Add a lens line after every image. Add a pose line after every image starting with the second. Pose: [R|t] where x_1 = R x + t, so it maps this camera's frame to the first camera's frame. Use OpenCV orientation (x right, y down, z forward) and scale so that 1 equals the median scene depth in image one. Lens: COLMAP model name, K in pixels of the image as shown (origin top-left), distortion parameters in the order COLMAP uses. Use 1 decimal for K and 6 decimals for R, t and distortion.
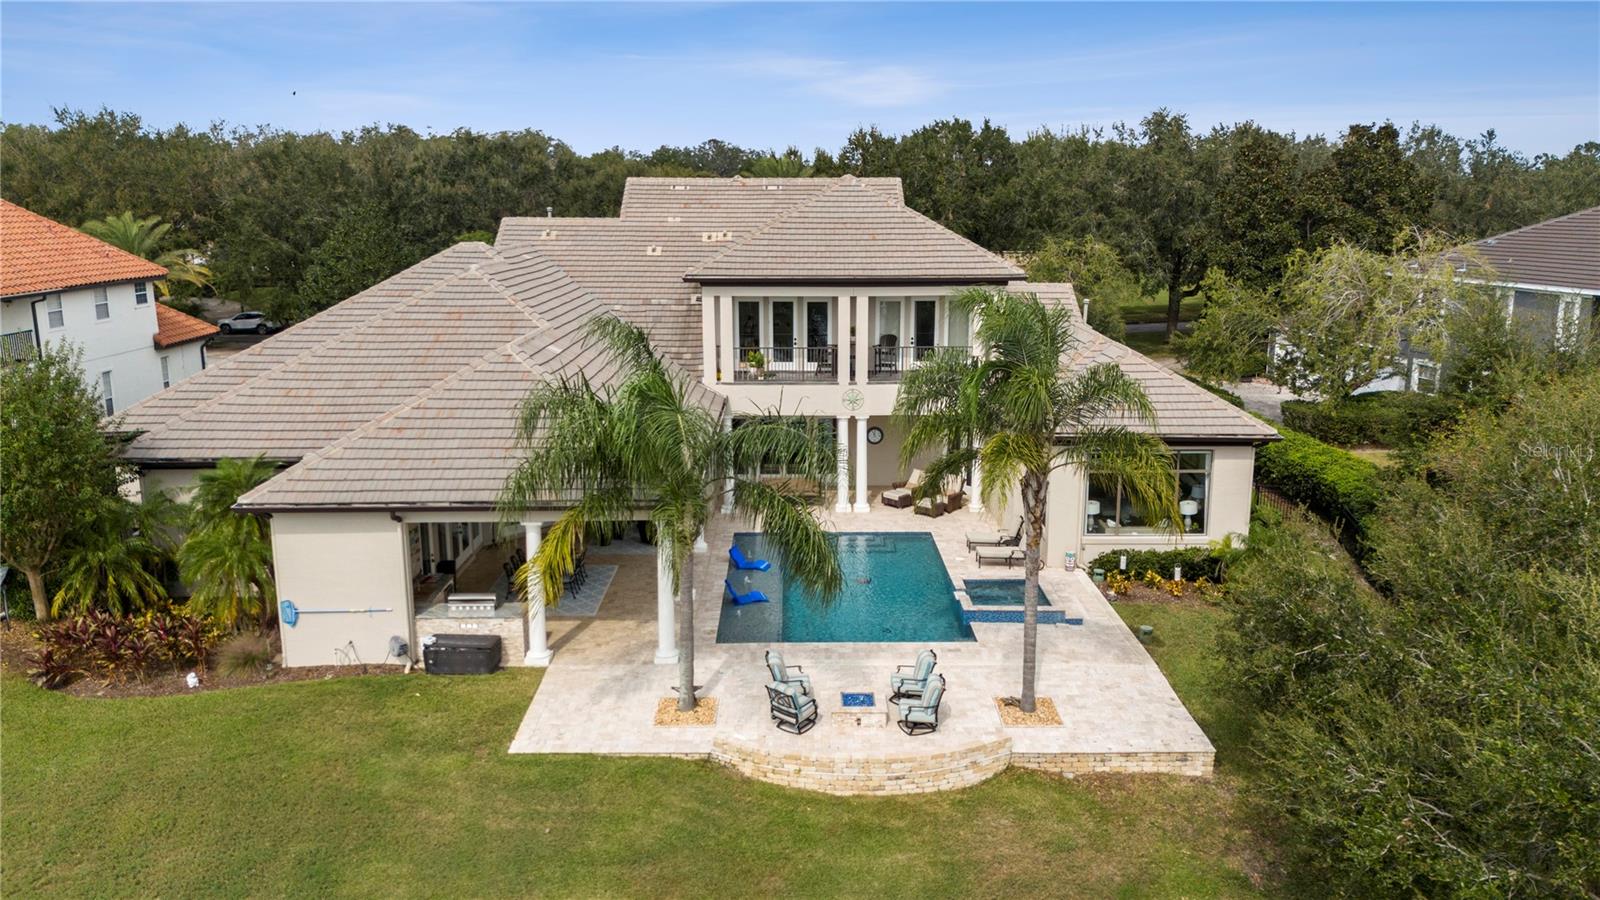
lens RADIAL K [[1150.6, 0, 809.9], [0, 1150.6, 453.3], [0, 0, 1]] dist [0.053484, -0.026482]
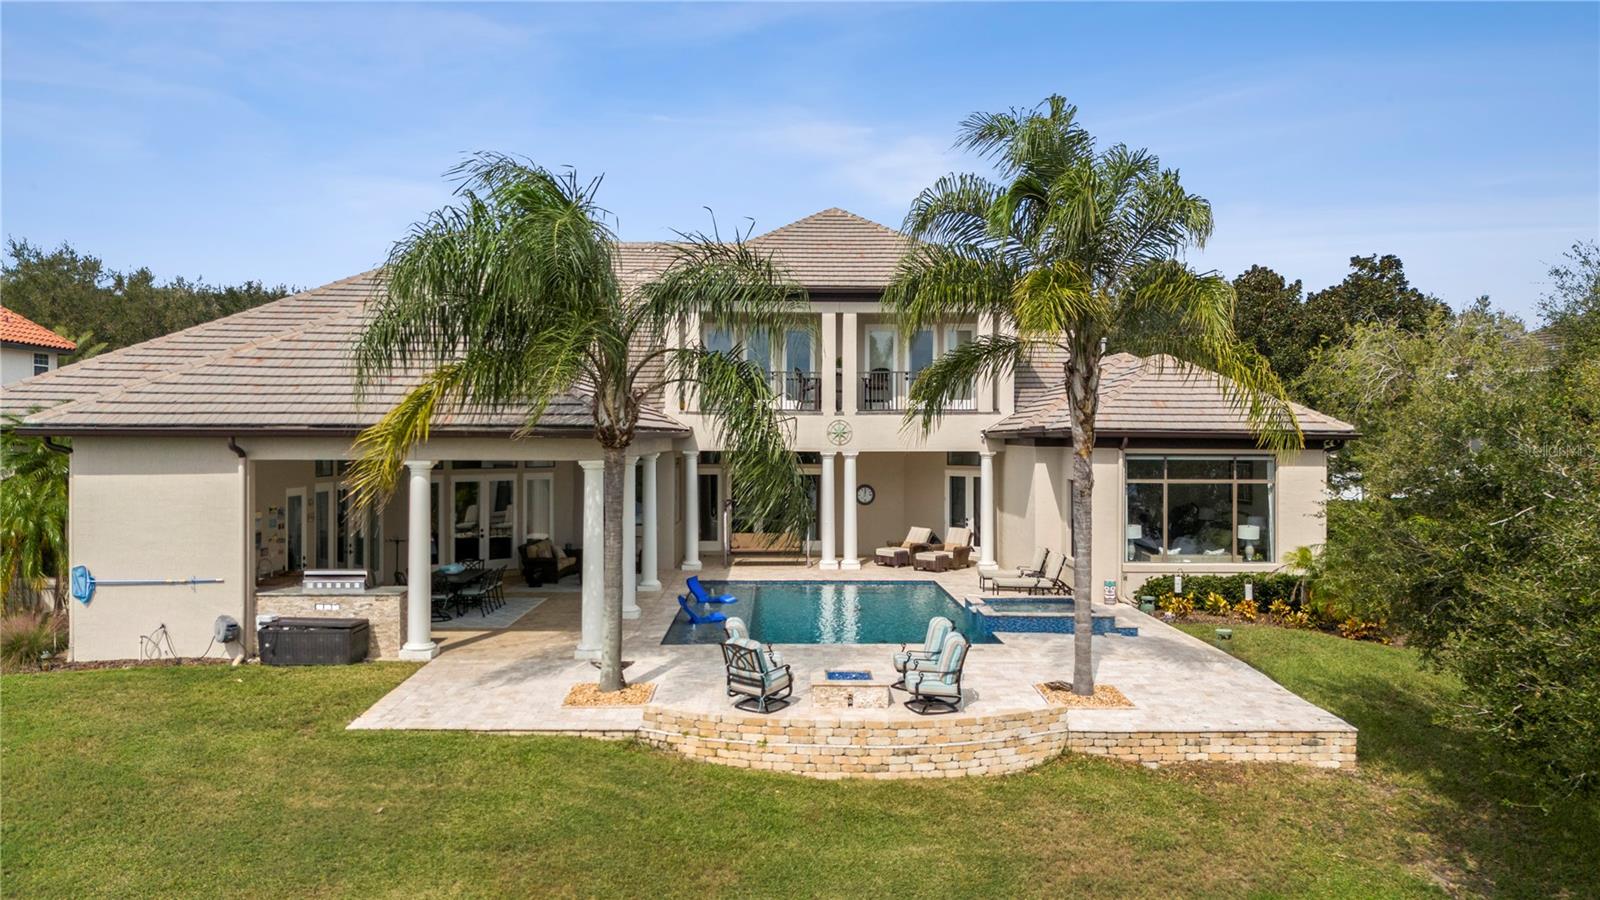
lens RADIAL K [[1150.6, 0, 809.9], [0, 1150.6, 460.5], [0, 0, 1]] dist [0.053484, -0.026482]
pose [[0.999921, 0.003415, 0.012058, 0.007945], [-0.000970, 0.980359, -0.197219, 0.215538], [-0.012495, 0.197192, 0.980285, 0.255685]]
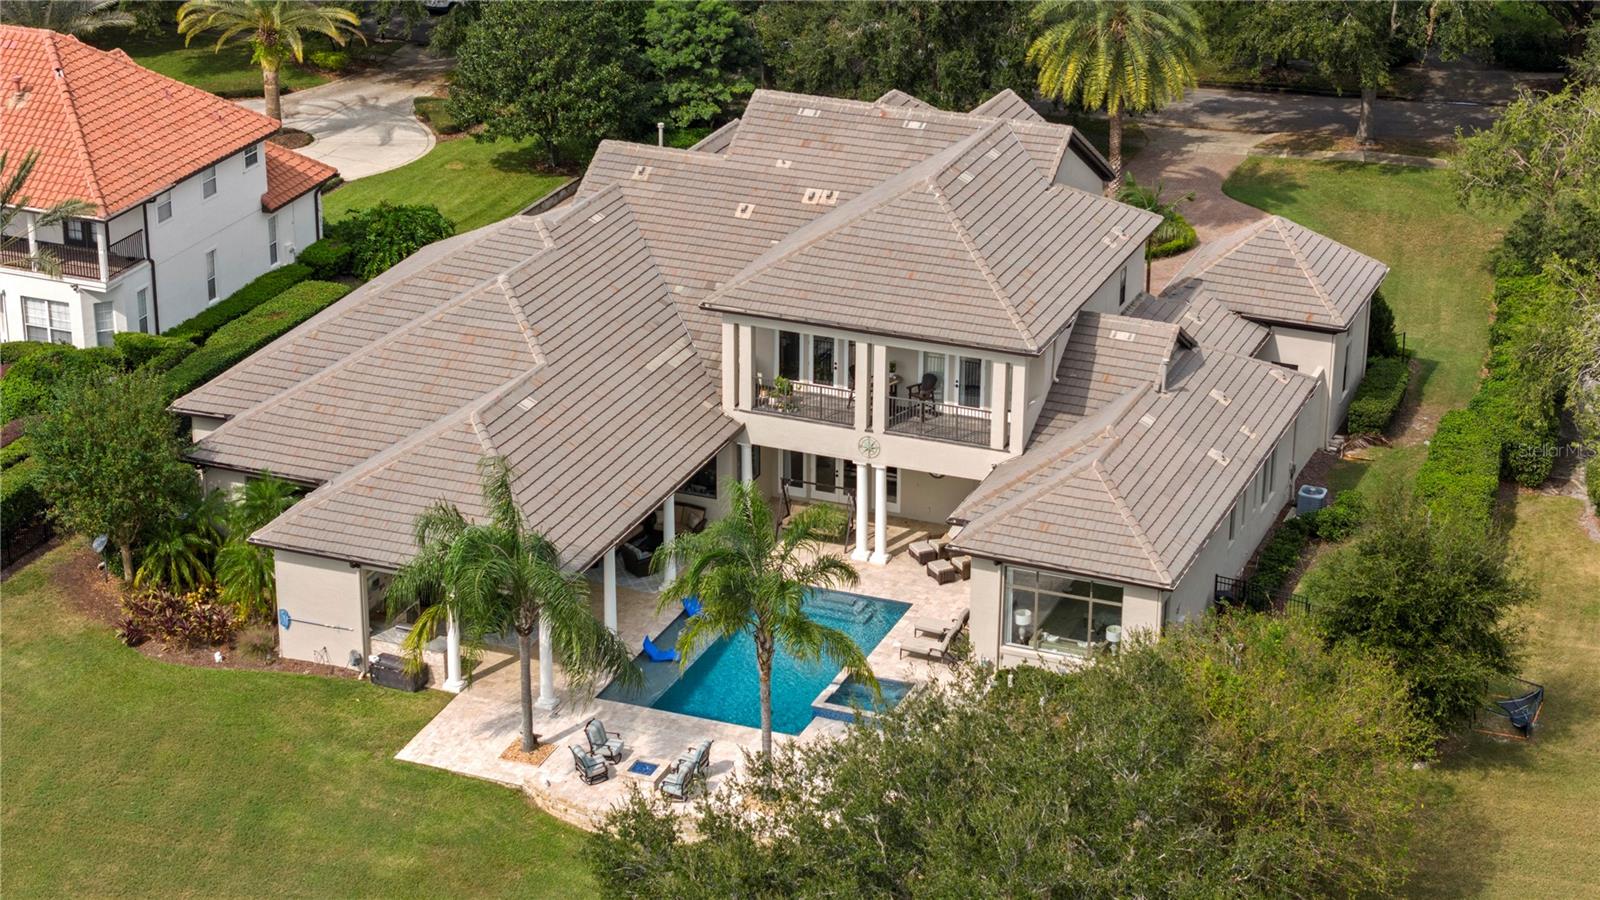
lens RADIAL K [[3136.3, 0, 798.6], [0, 3136.3, 447.8], [0, 0, 1]] dist [0.051429, 0.000000]
pose [[0.918849, 0.150583, -0.364749, 1.383910], [-0.085310, 0.978272, 0.188963, -0.791574], [0.385278, -0.142512, 0.911730, -2.027860]]
